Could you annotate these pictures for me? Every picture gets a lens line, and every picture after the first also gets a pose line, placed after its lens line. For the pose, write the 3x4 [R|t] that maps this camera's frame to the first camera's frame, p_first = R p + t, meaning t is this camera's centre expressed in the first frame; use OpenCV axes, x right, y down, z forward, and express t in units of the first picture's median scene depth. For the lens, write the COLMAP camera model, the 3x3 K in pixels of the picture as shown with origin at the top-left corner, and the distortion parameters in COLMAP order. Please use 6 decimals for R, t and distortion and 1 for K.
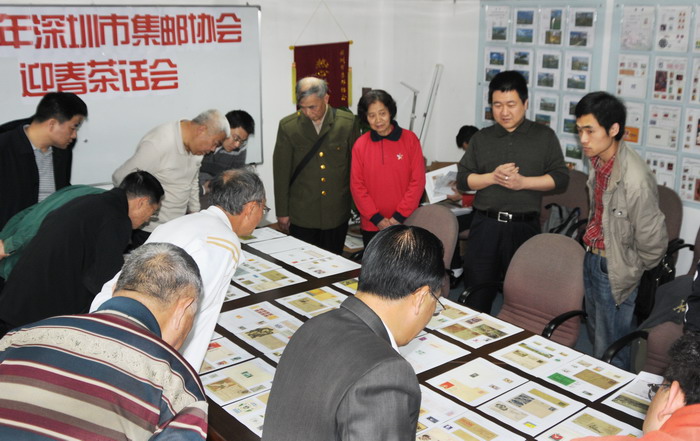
lens RADIAL K [[725.3, 0, 350.0], [0, 725.3, 220.5], [0, 0, 1]] dist [-0.114695, 0.069831]
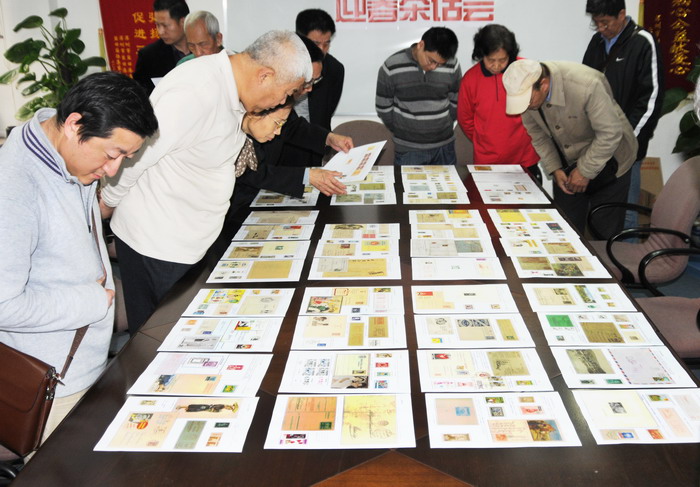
lens RADIAL K [[782.0, 0, 372.3], [0, 782.0, 251.6], [0, 0, 1]] dist [-0.119056, 0.077816]
pose [[0.768792, 0.167902, -0.617064, 0.325167], [-0.148495, 0.985414, 0.083121, 0.056100], [0.622020, 0.027728, 0.782511, 0.117346]]
